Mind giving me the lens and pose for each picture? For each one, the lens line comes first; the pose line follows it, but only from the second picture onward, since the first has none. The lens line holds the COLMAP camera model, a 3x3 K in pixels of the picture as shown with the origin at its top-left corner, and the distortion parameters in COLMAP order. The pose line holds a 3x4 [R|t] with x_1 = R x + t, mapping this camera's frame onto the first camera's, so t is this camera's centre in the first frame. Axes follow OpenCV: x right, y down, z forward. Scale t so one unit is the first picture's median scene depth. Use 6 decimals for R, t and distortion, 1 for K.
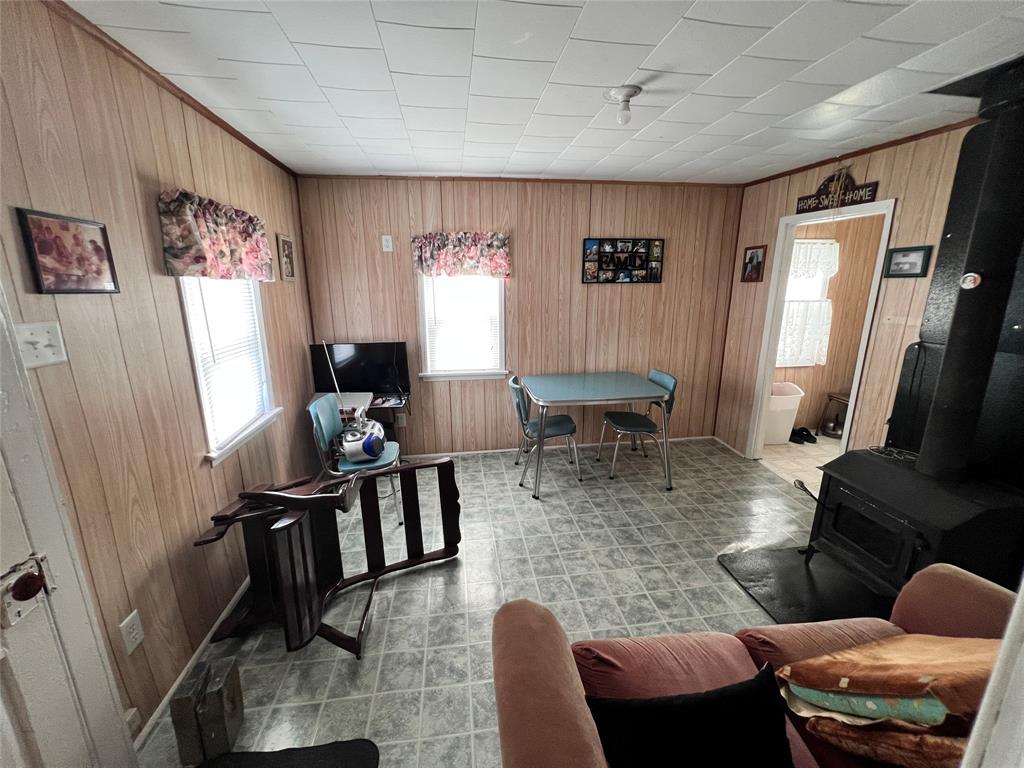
lens RADIAL K [[411.4, 0, 509.0], [0, 411.4, 381.3], [0, 0, 1]] dist [-0.001253, 0.000382]
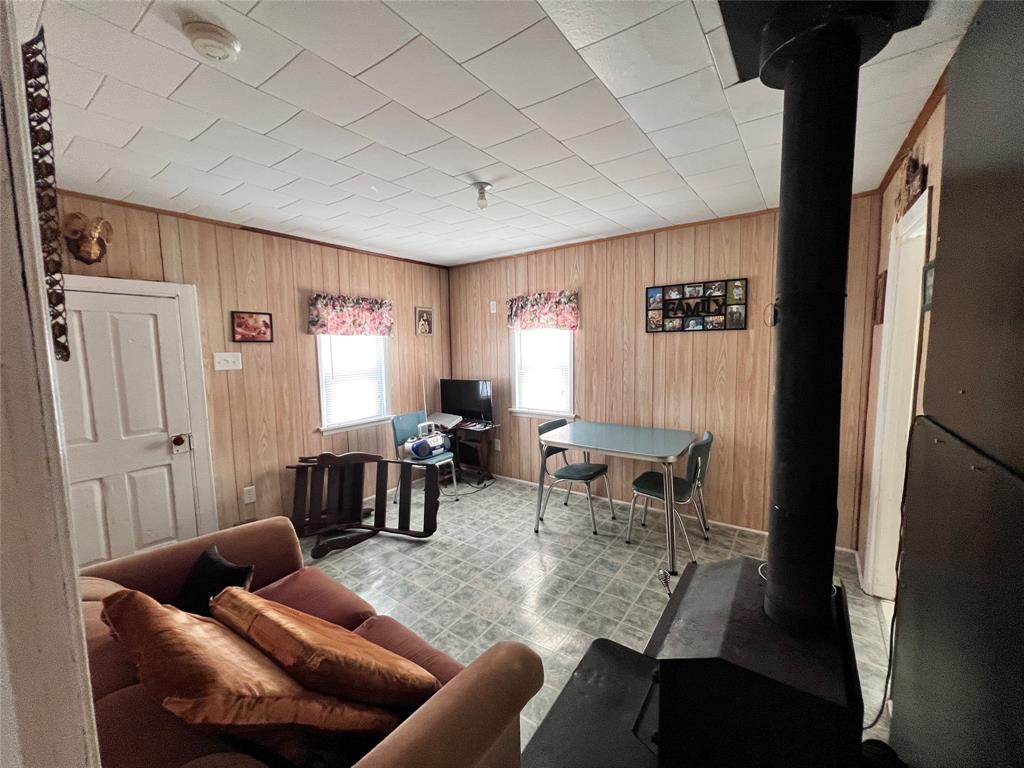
lens RADIAL K [[411.4, 0, 509.0], [0, 411.4, 381.3], [0, 0, 1]] dist [-0.001253, 0.000382]
pose [[0.721001, 0.056098, -0.690659, 0.646634], [-0.145138, 0.986835, -0.071361, -0.011713], [0.677563, 0.151692, 0.719651, 0.114677]]
